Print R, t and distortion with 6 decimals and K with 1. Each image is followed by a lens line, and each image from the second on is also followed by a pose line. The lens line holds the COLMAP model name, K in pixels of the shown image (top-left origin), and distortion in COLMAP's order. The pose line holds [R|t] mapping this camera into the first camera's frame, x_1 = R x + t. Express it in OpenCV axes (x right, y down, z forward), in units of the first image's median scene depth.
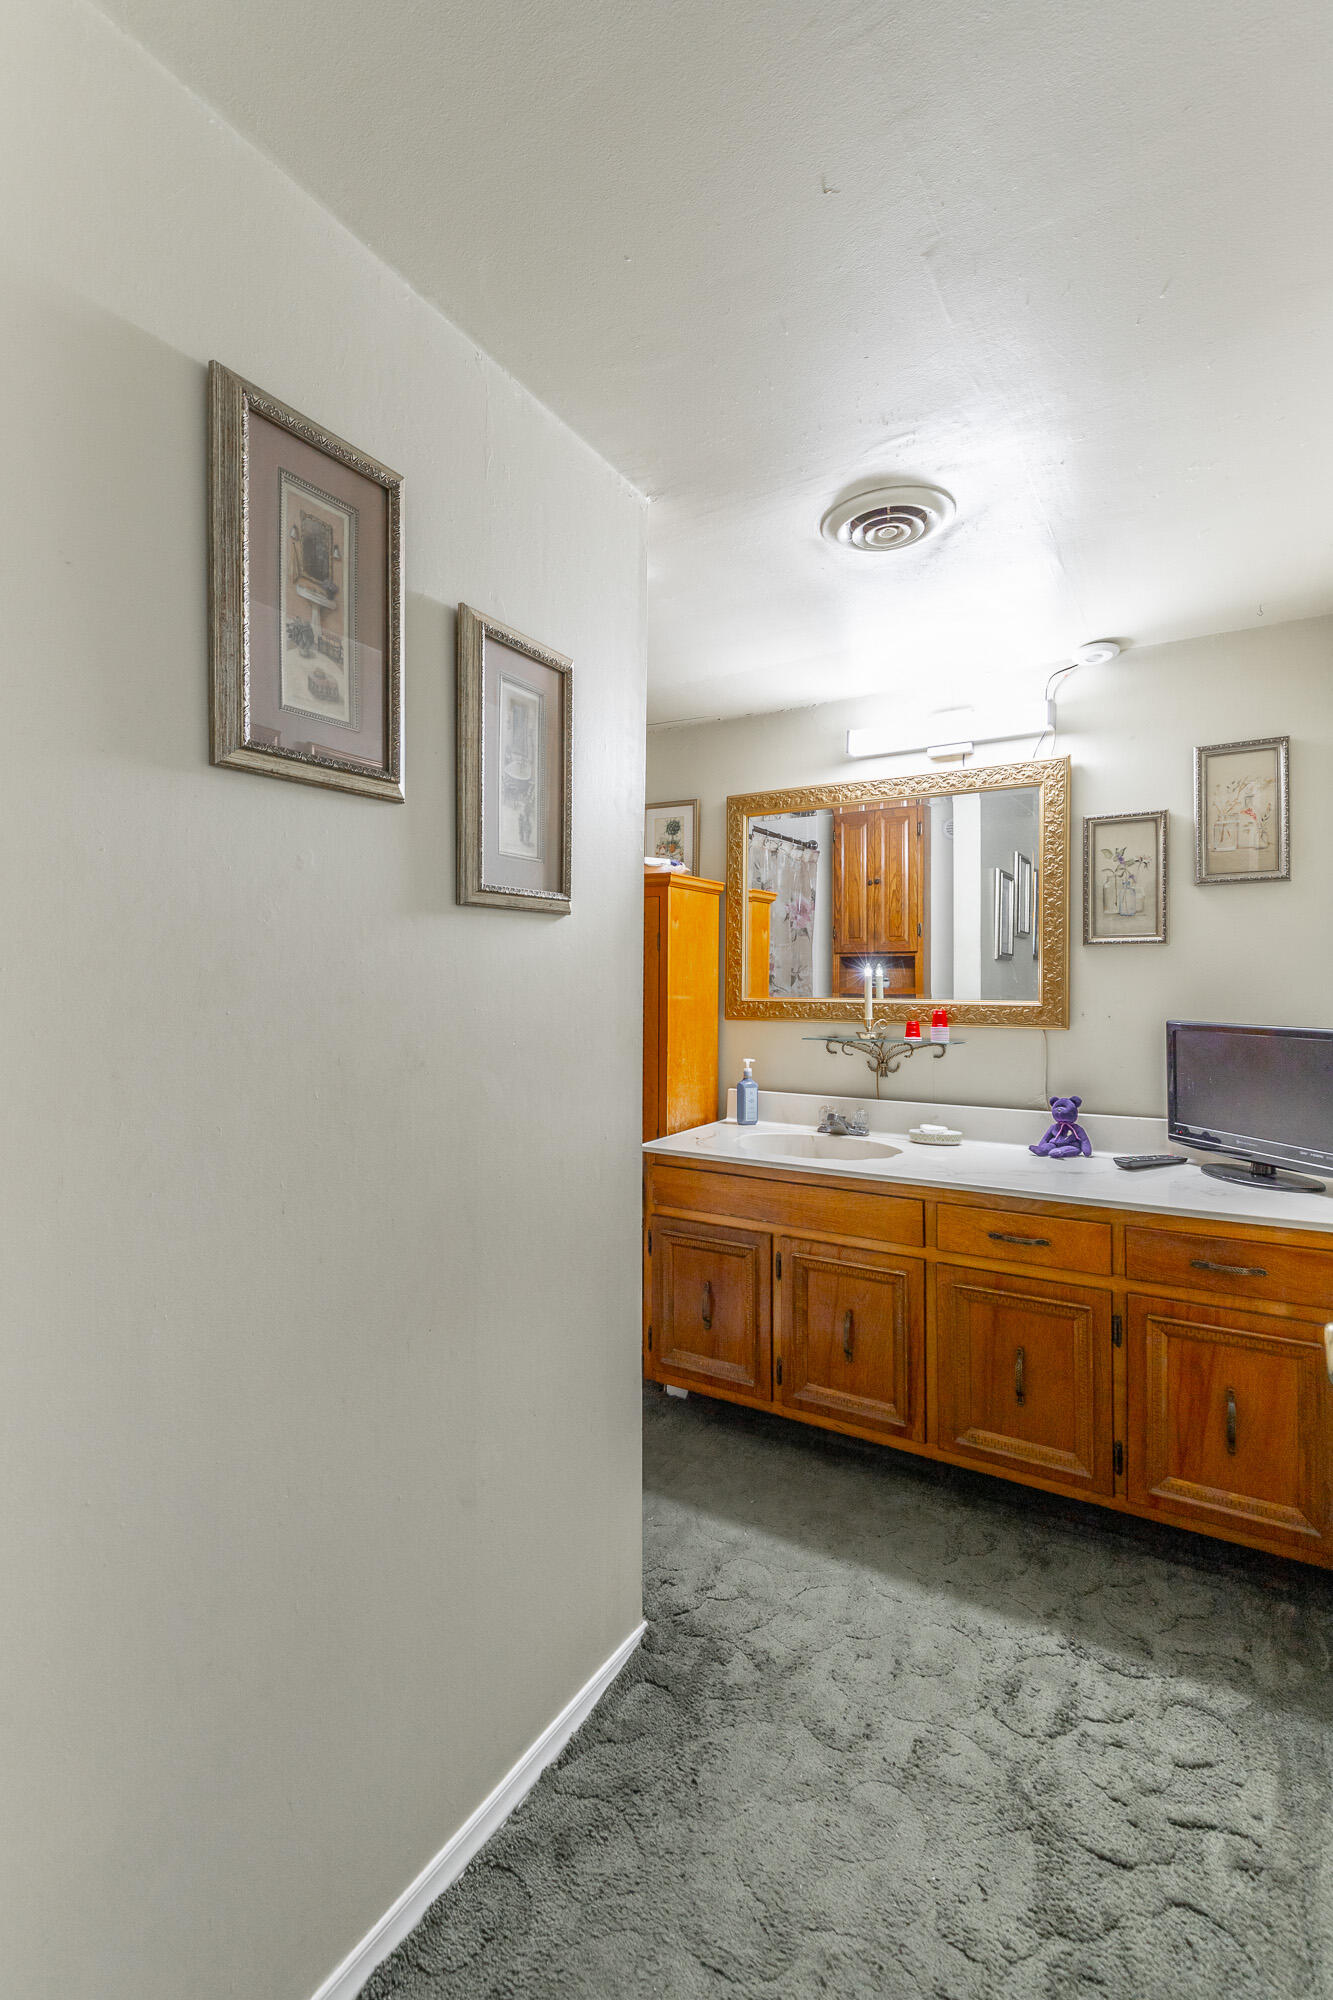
lens RADIAL K [[903.9, 0, 661.4], [0, 903.9, 981.1], [0, 0, 1]] dist [0.003551, -0.000389]
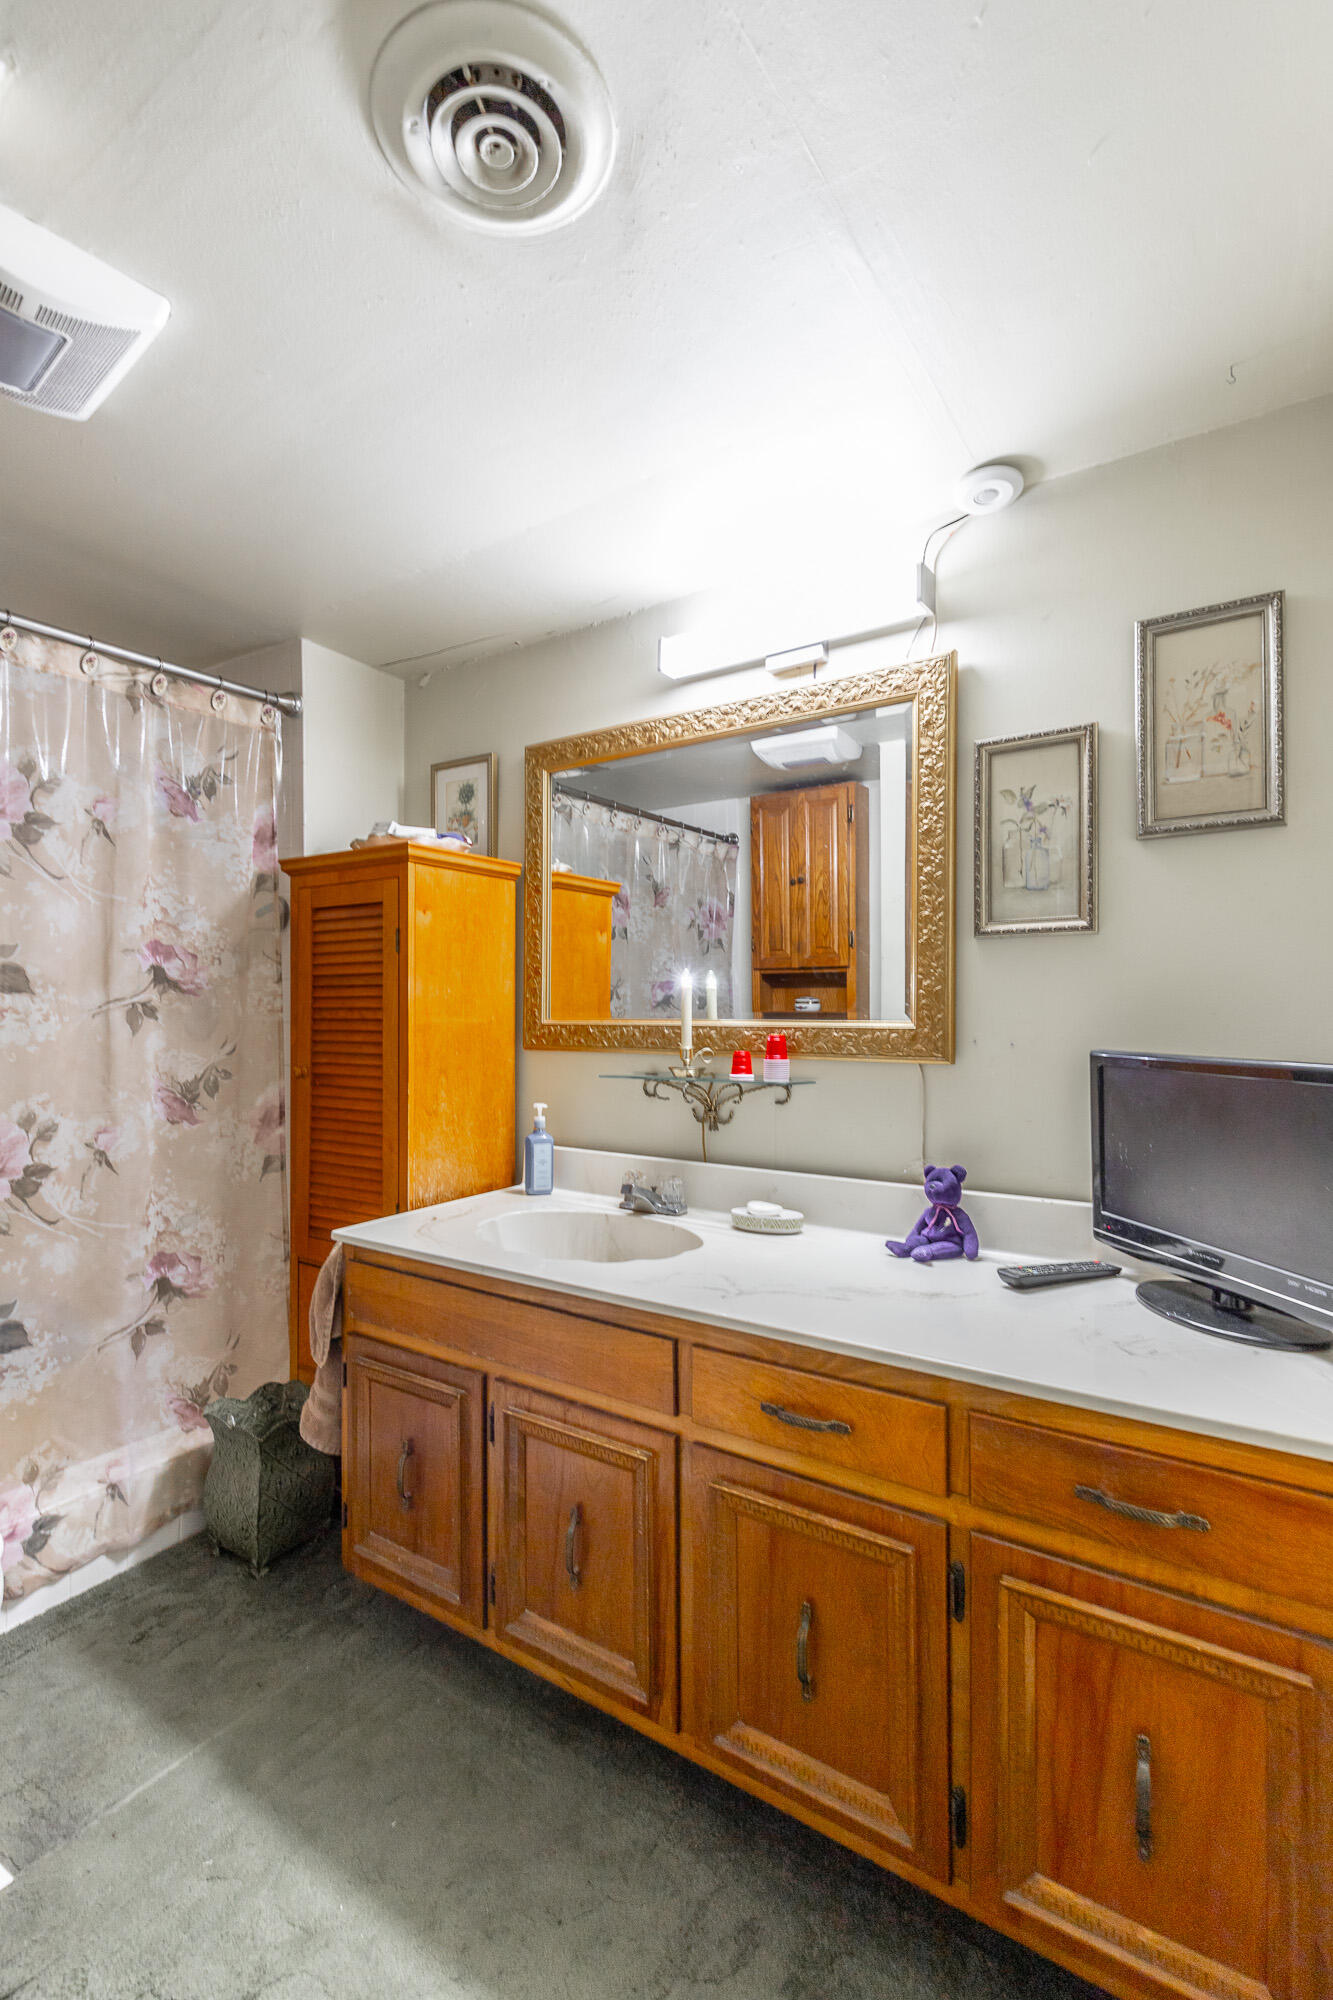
lens RADIAL K [[903.9, 0, 669.1], [0, 903.9, 1013.3], [0, 0, 1]] dist [0.003551, -0.000389]
pose [[0.999208, -0.002063, -0.039737, 0.279665], [0.002106, 0.999997, 0.001033, 0.015983], [0.039735, -0.001115, 0.999210, 0.342052]]
